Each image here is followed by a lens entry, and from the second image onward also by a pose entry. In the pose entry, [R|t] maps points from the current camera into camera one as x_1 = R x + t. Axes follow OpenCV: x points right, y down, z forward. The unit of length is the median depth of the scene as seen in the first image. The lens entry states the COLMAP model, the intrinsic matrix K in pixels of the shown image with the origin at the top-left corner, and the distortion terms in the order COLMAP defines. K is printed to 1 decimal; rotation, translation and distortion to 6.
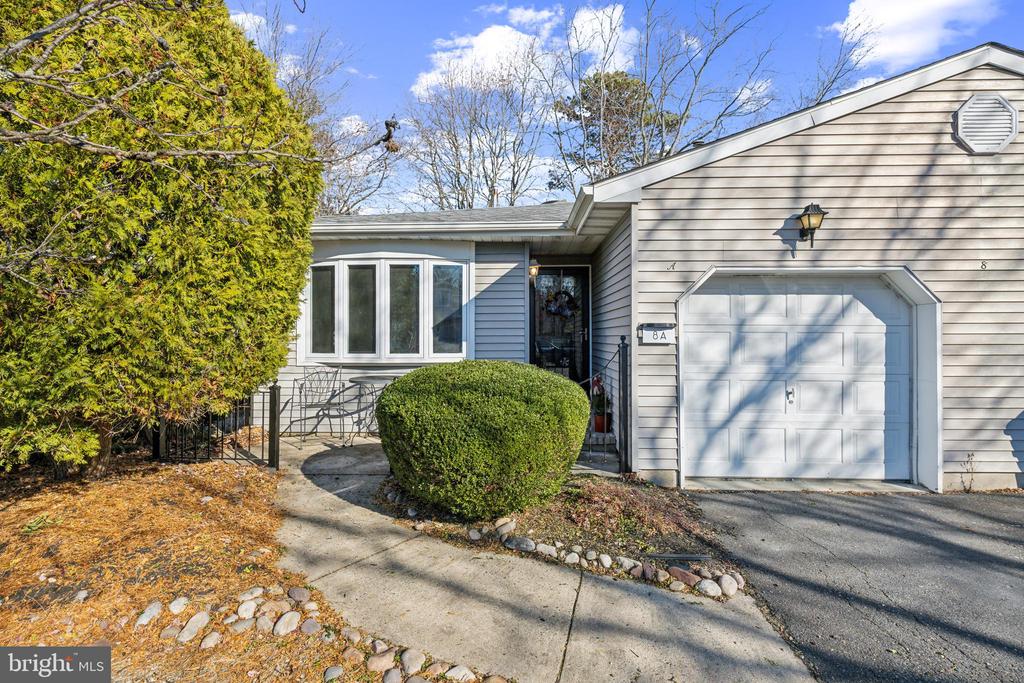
lens RADIAL K [[501.1, 0, 512.0], [0, 501.1, 341.5], [0, 0, 1]] dist [-0.004559, -0.001278]
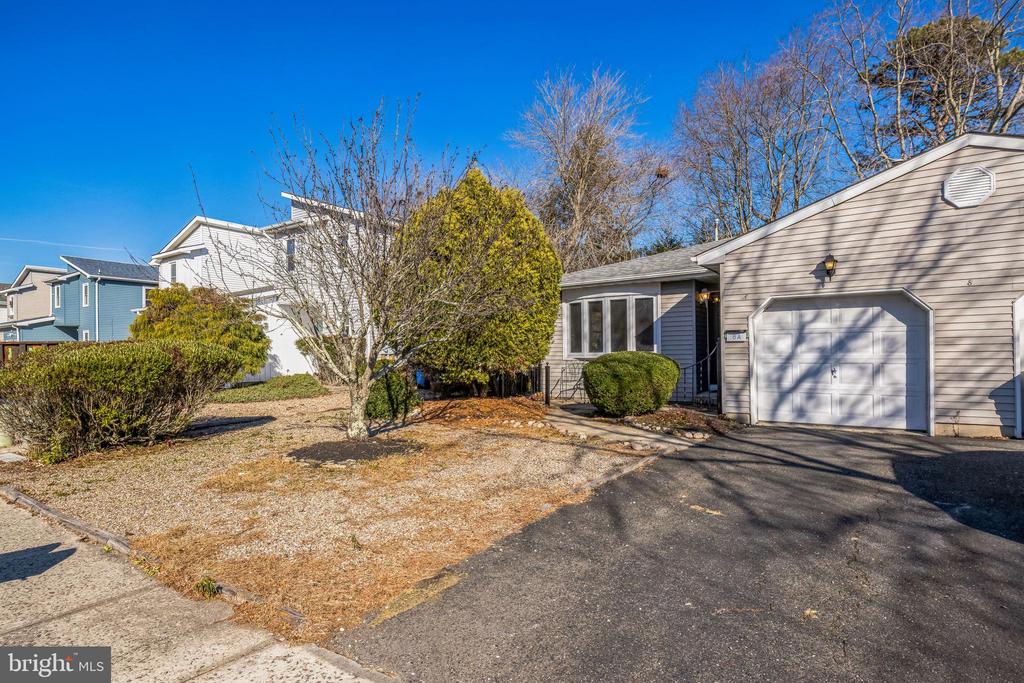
lens RADIAL K [[527.1, 0, 512.0], [0, 527.1, 341.5], [0, 0, 1]] dist [-0.000512, -0.000199]
pose [[0.846280, -0.022498, -0.532263, 0.577516], [0.010587, 0.999621, -0.025420, 0.041440], [0.532633, 0.015878, 0.846197, -0.946125]]
